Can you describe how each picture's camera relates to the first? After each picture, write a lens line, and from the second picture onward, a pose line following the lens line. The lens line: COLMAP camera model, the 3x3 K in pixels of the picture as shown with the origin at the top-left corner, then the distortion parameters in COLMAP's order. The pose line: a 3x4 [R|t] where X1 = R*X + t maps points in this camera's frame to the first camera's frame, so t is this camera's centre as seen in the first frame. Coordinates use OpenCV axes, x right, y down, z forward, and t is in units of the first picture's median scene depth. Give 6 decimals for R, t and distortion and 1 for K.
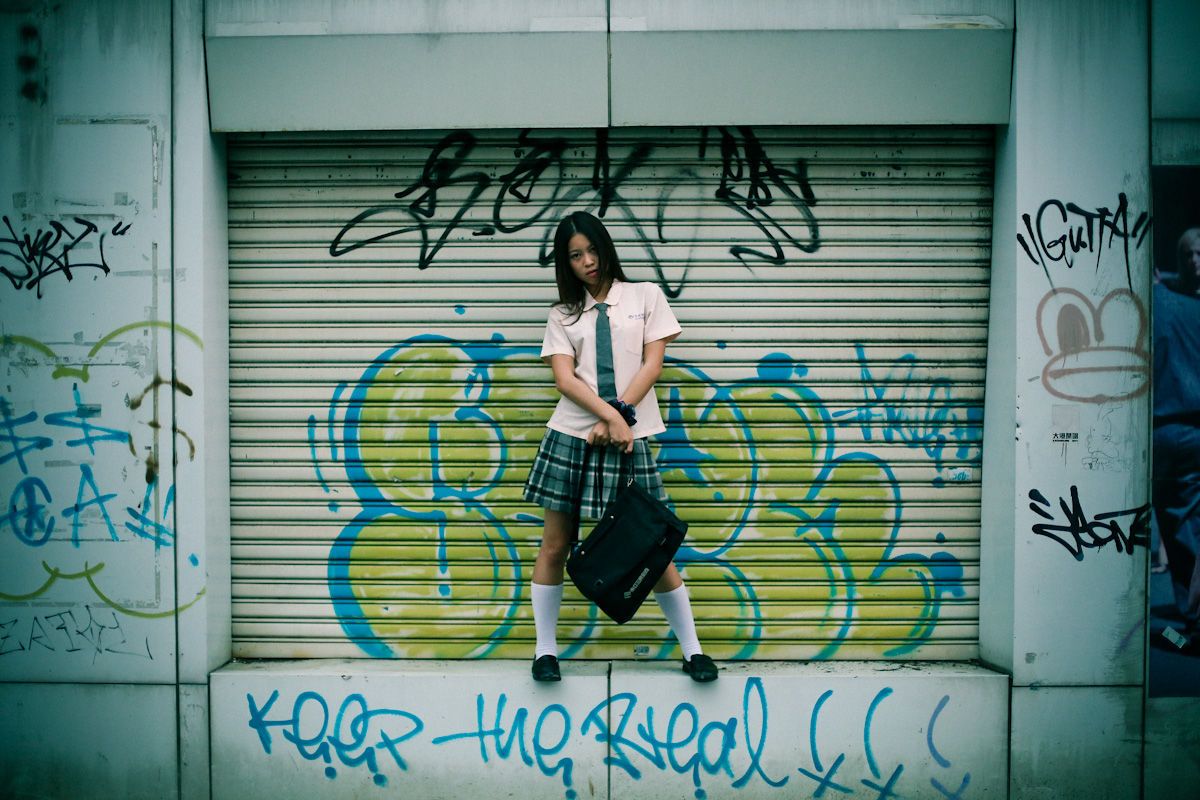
lens RADIAL K [[1818.1, 0, 599.3], [0, 1818.1, 407.3], [0, 0, 1]] dist [-0.126858, 0.000000]
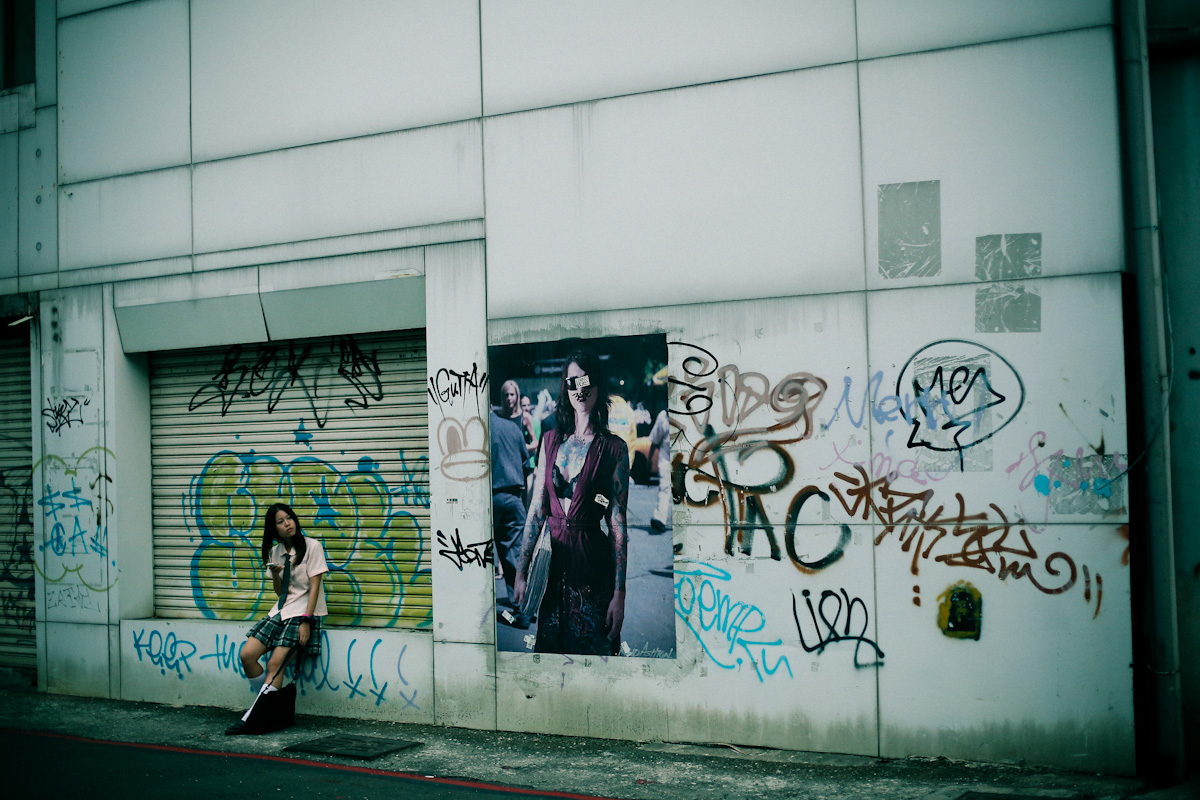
lens RADIAL K [[1818.1, 0, 601.4], [0, 1818.1, 393.6], [0, 0, 1]] dist [-0.126858, 0.000000]
pose [[0.851338, -0.037664, -0.523264, 1.309825], [0.003933, 0.997850, -0.065425, 0.028406], [0.524603, 0.053641, 0.849656, -0.446011]]
